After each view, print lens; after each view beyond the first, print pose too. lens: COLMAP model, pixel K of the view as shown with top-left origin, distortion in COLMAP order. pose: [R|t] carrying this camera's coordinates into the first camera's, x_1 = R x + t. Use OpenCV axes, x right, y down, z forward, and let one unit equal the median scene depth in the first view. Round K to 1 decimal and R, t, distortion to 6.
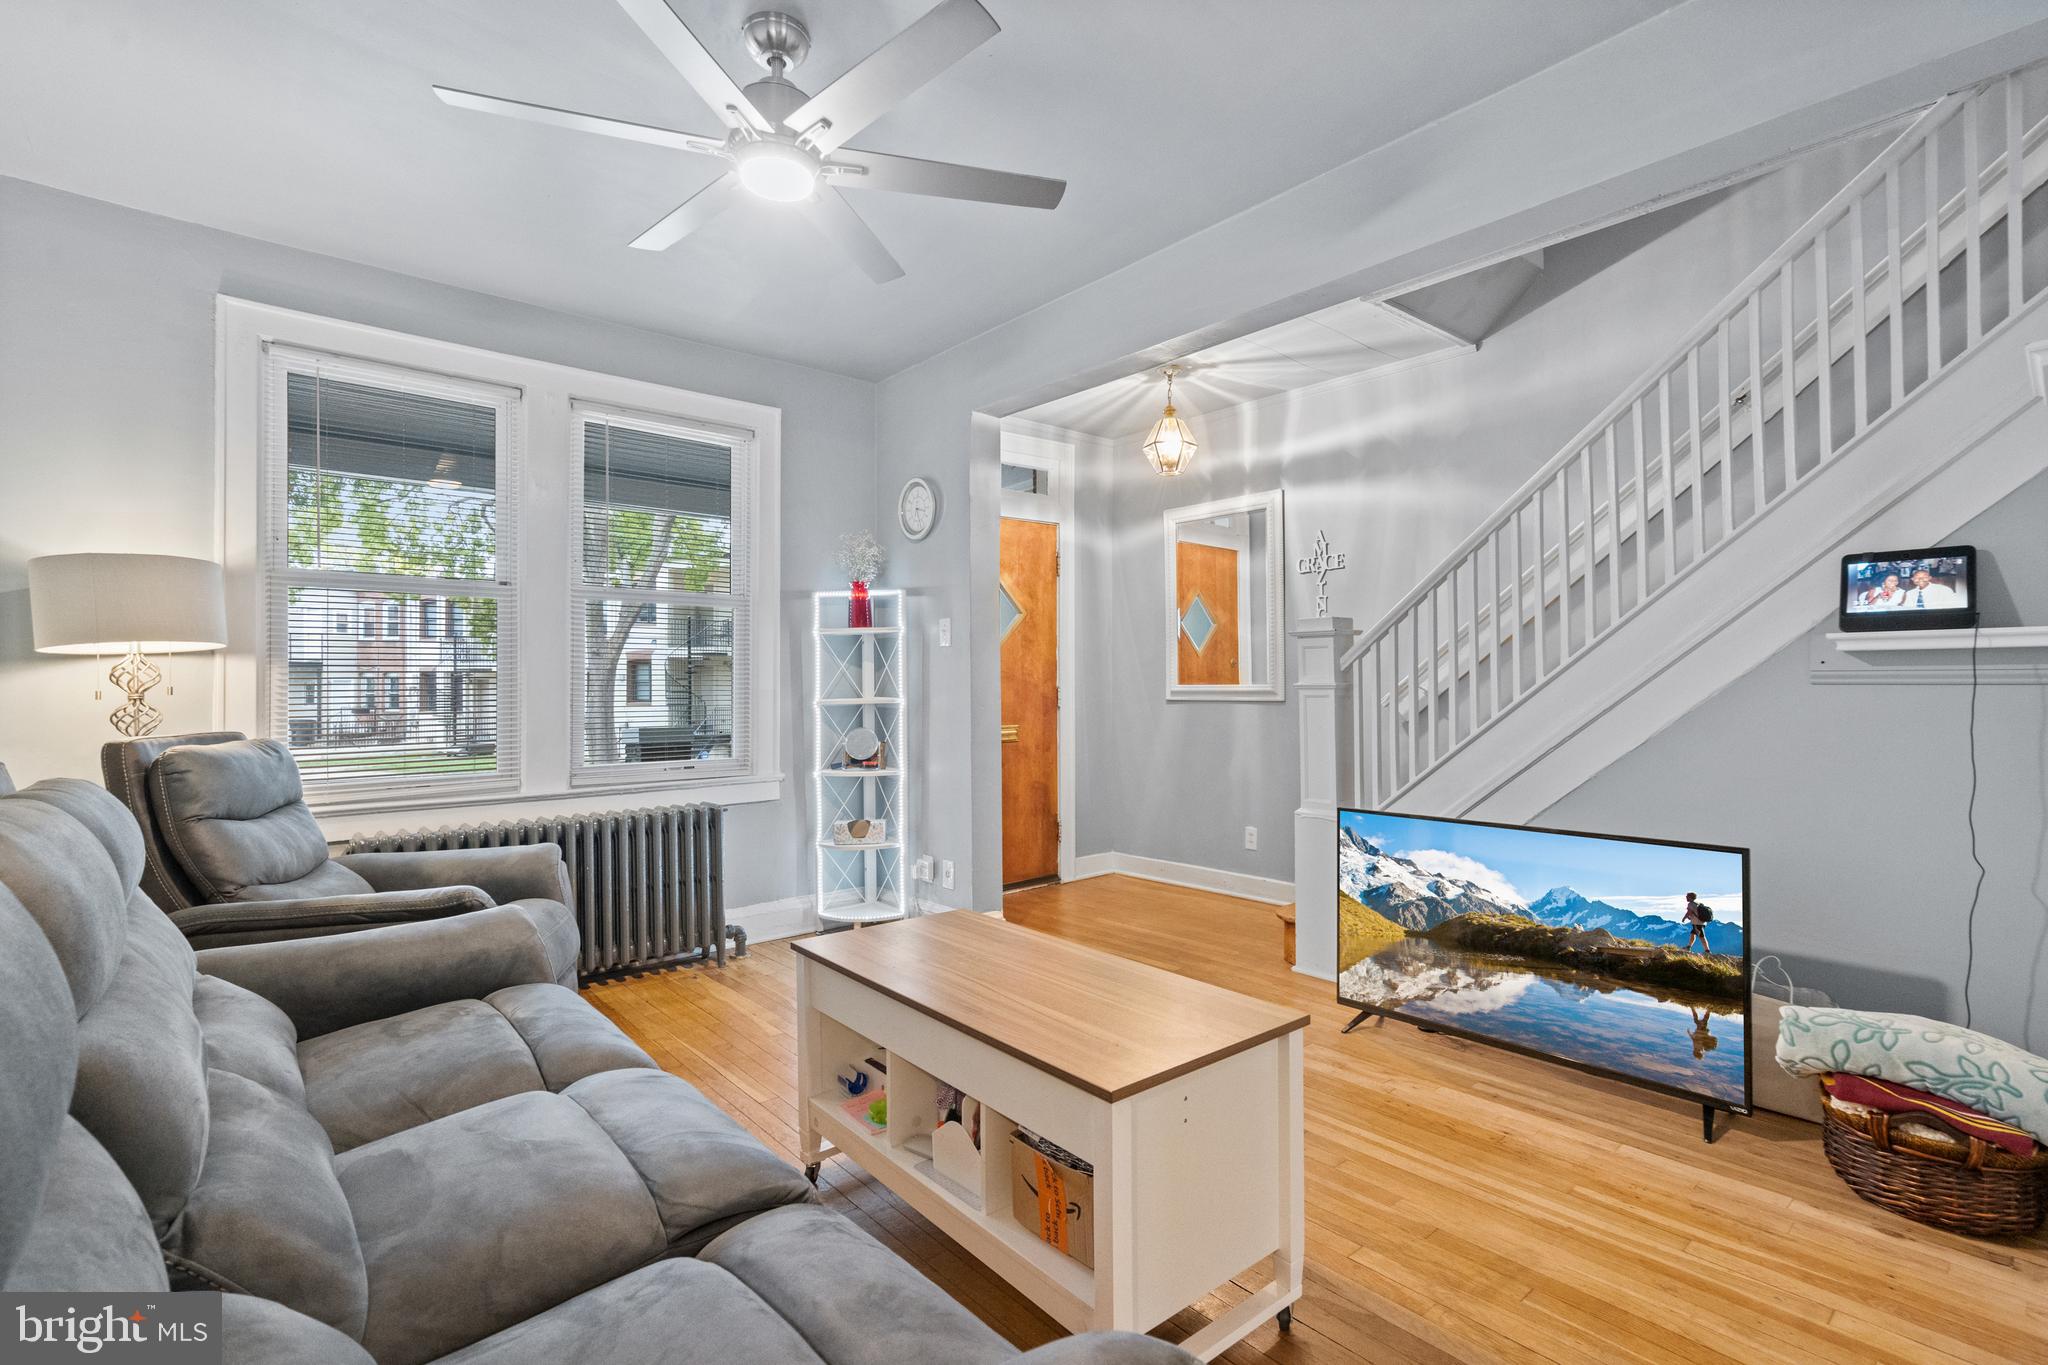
lens RADIAL K [[955.3, 0, 1034.0], [0, 955.3, 686.8], [0, 0, 1]] dist [-0.003661, 0.000010]
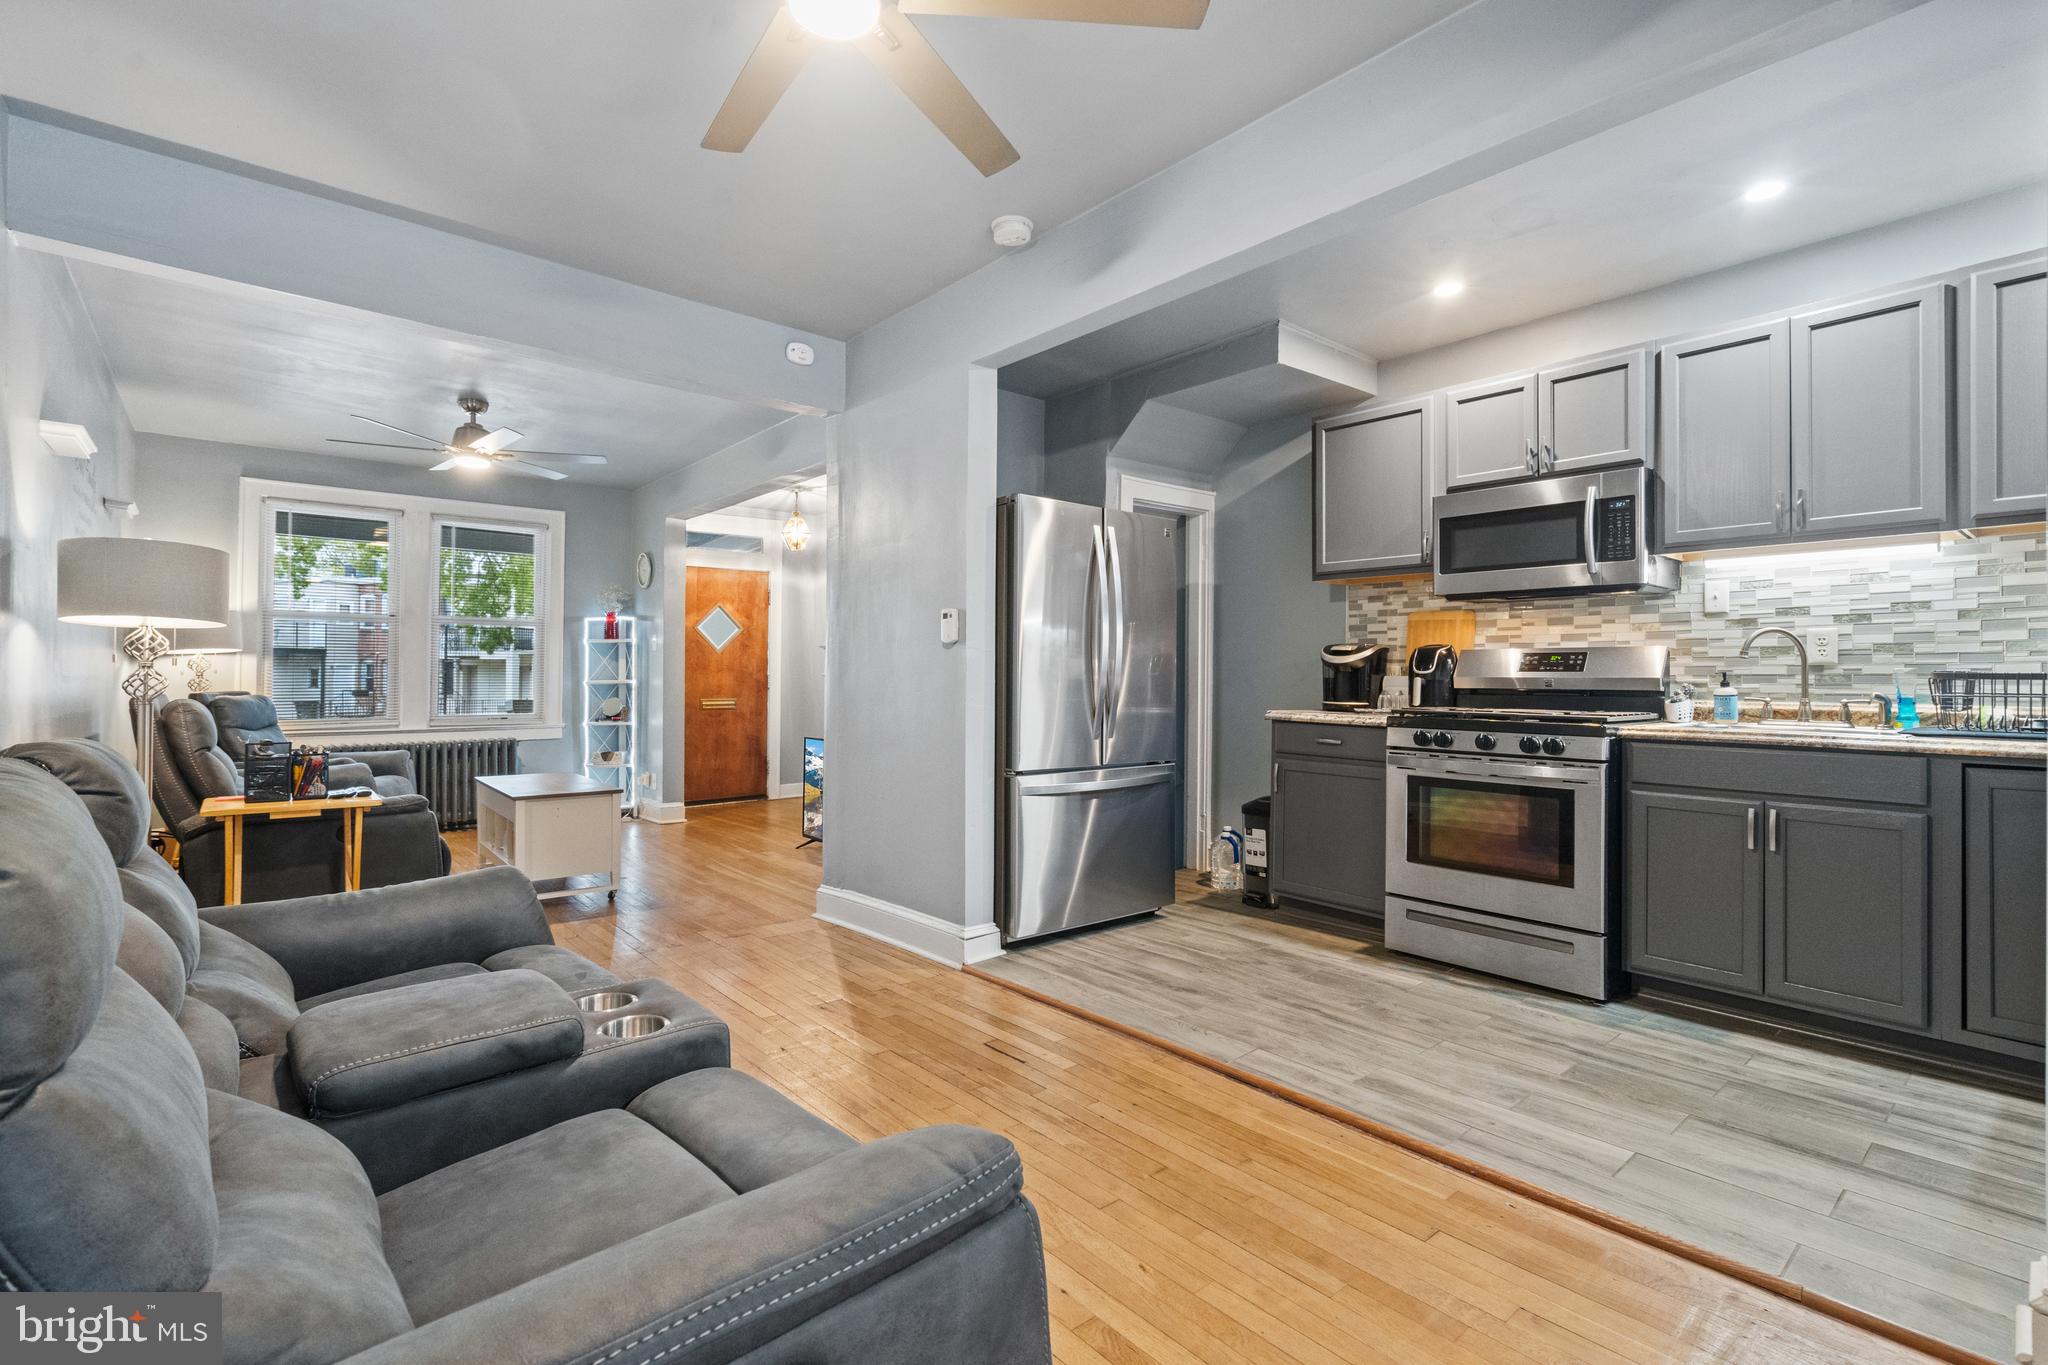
lens RADIAL K [[930.4, 0, 1022.2], [0, 930.4, 670.6], [0, 0, 1]] dist [-0.001142, 0.000267]
pose [[0.999954, 0.009278, -0.002407, 0.563157], [-0.009297, 0.999926, -0.007864, 0.001234], [0.002334, 0.007886, 0.999966, -0.671504]]
